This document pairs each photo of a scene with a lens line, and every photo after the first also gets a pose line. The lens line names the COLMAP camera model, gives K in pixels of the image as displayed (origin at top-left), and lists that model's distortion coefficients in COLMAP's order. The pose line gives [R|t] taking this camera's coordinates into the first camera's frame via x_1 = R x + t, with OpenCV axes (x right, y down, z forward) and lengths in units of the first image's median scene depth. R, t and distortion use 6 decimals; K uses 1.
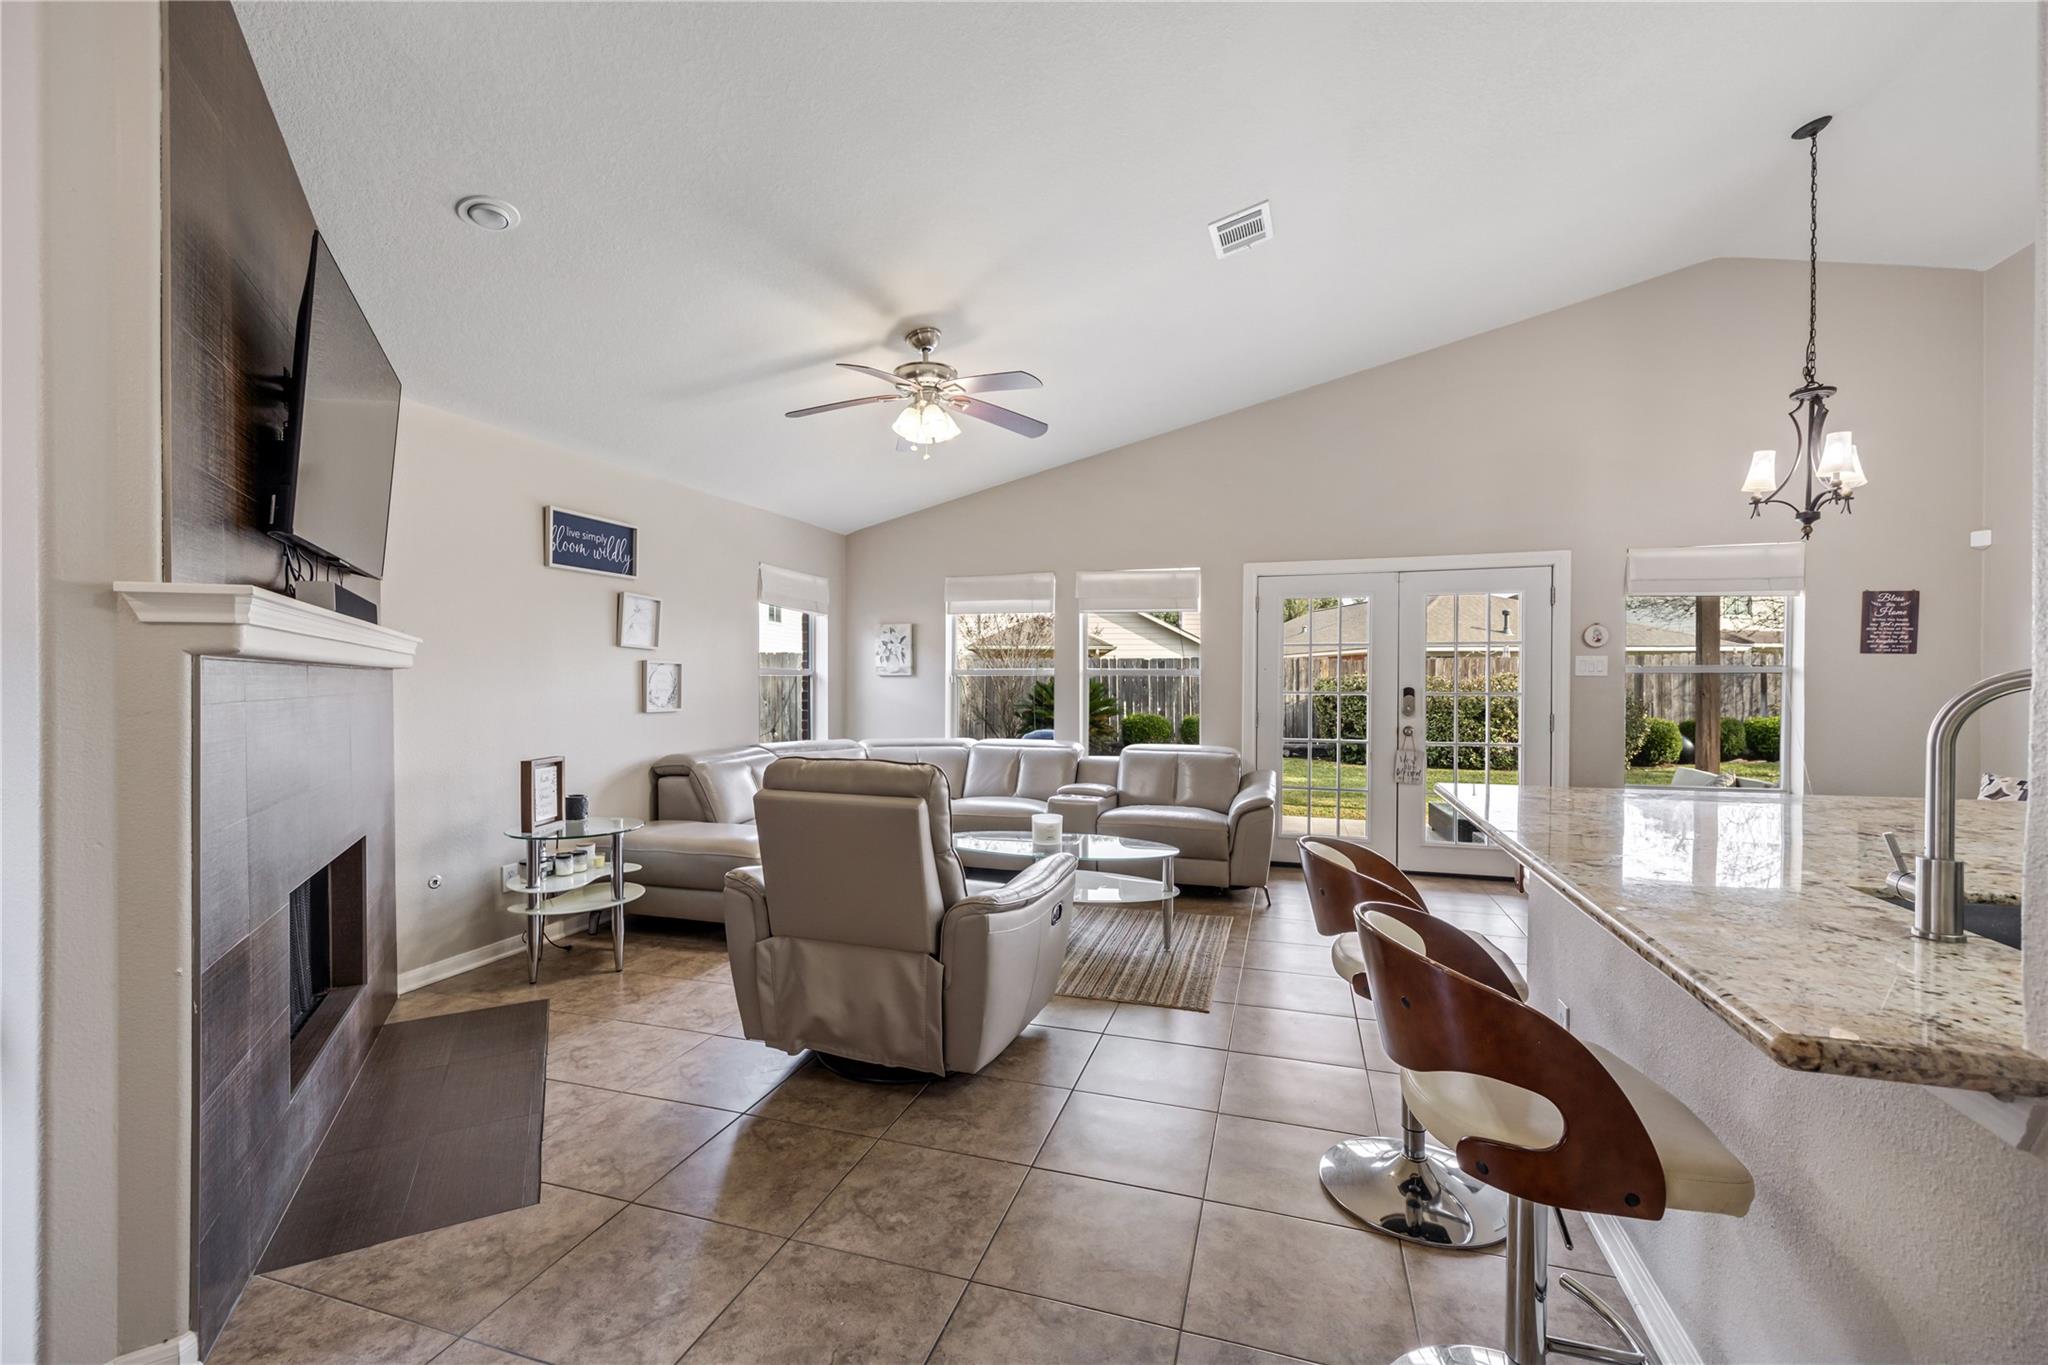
lens RADIAL K [[843.9, 0, 1023.7], [0, 843.9, 684.4], [0, 0, 1]] dist [0.008903, -0.004921]
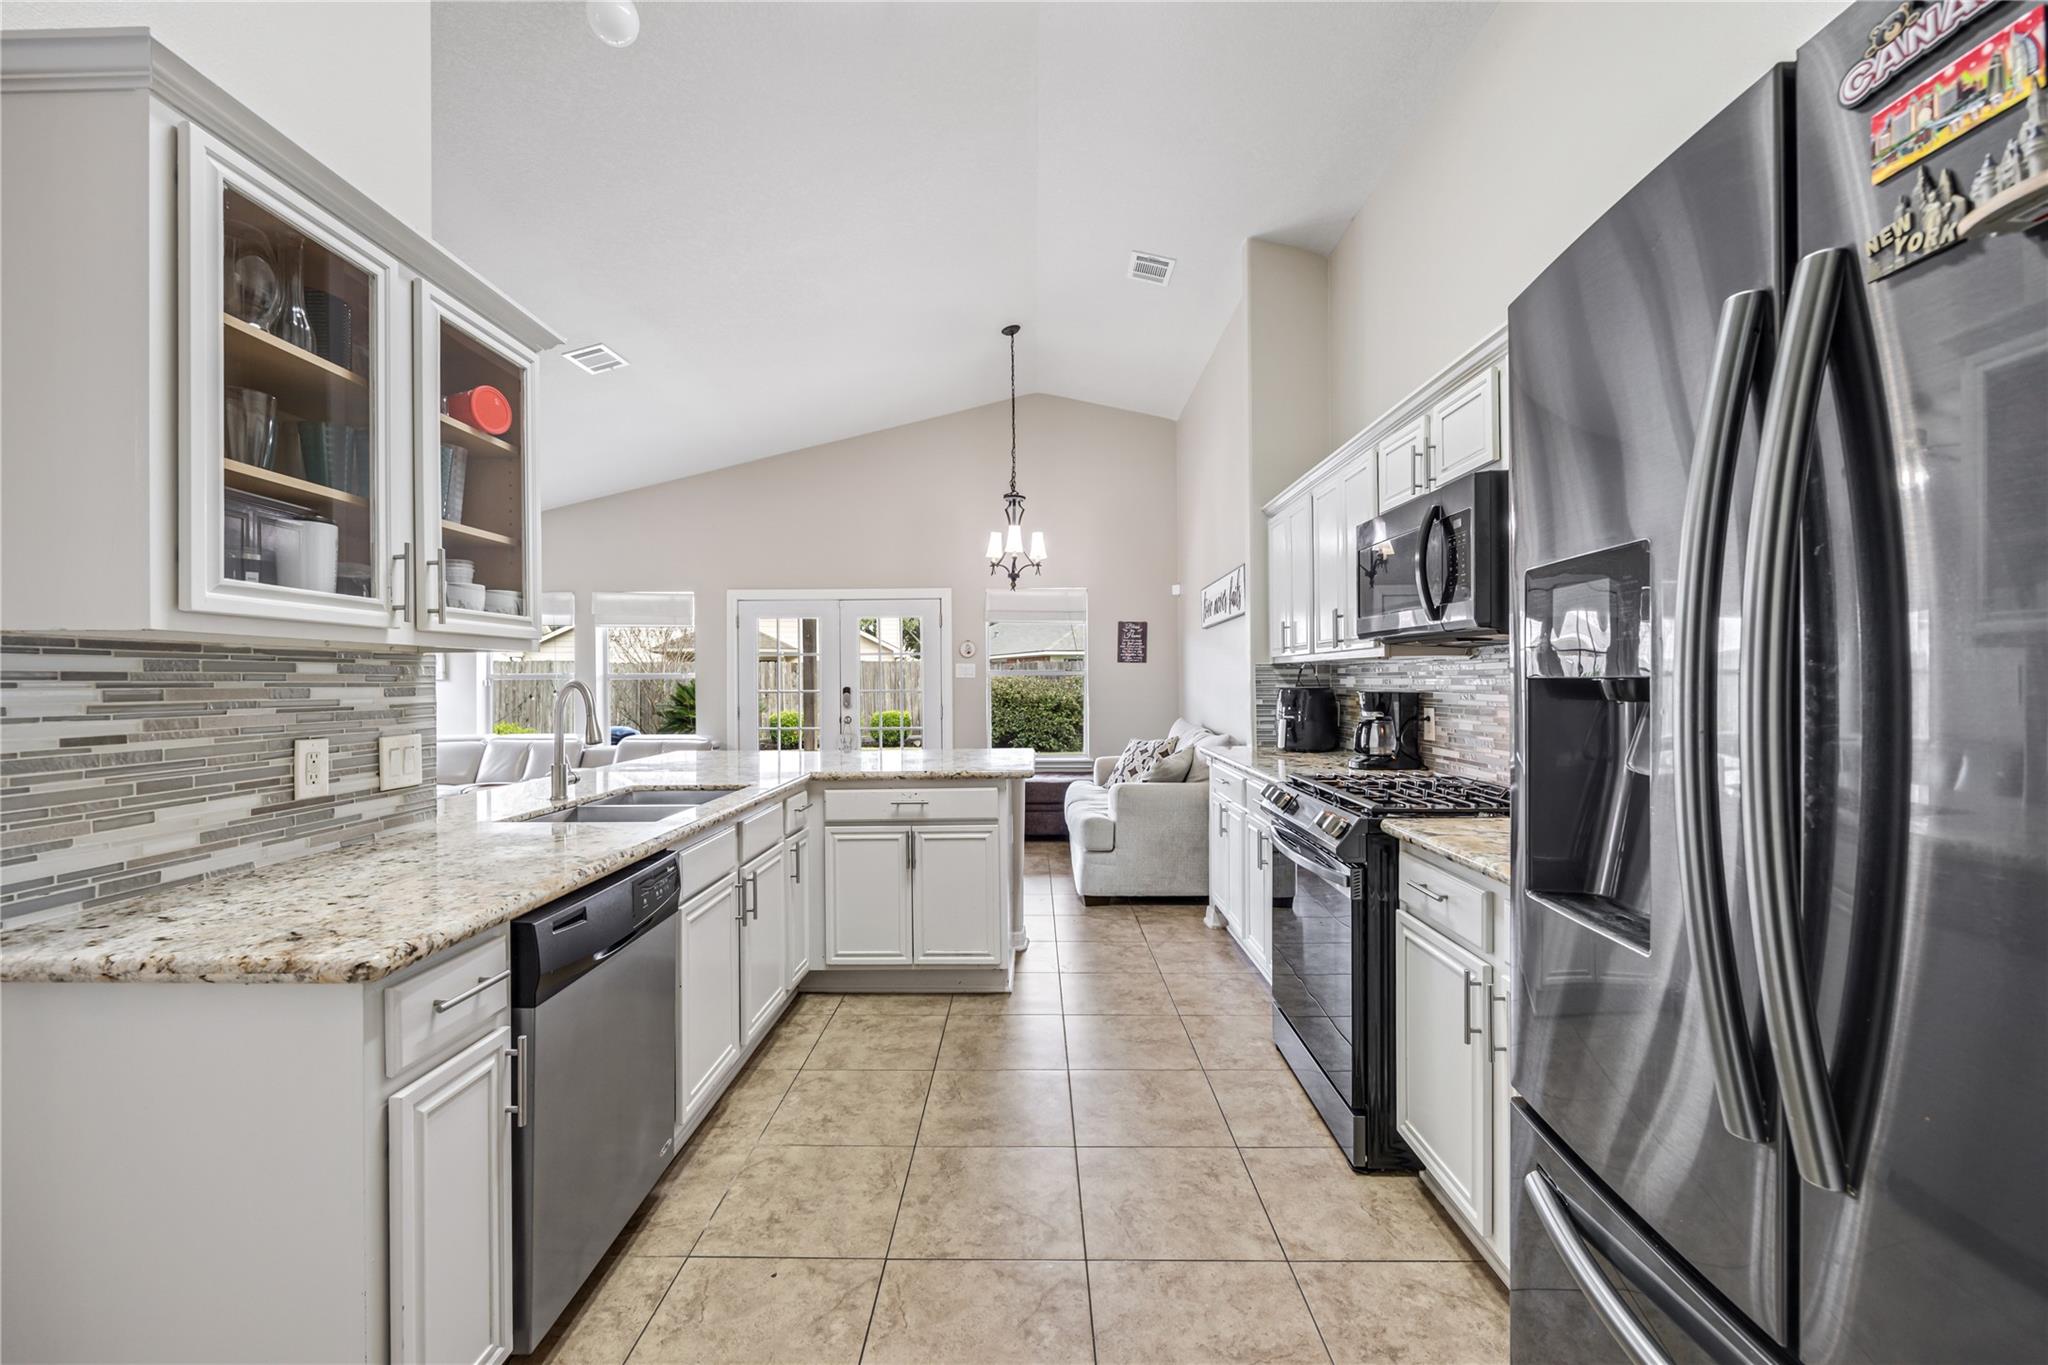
lens RADIAL K [[843.9, 0, 1015.0], [0, 843.9, 689.0], [0, 0, 1]] dist [0.008903, -0.004921]
pose [[0.958903, -0.007988, 0.283623, 0.350546], [0.006822, 0.999964, 0.005099, 0.002143], [-0.283653, -0.002954, 0.958922, -0.371174]]
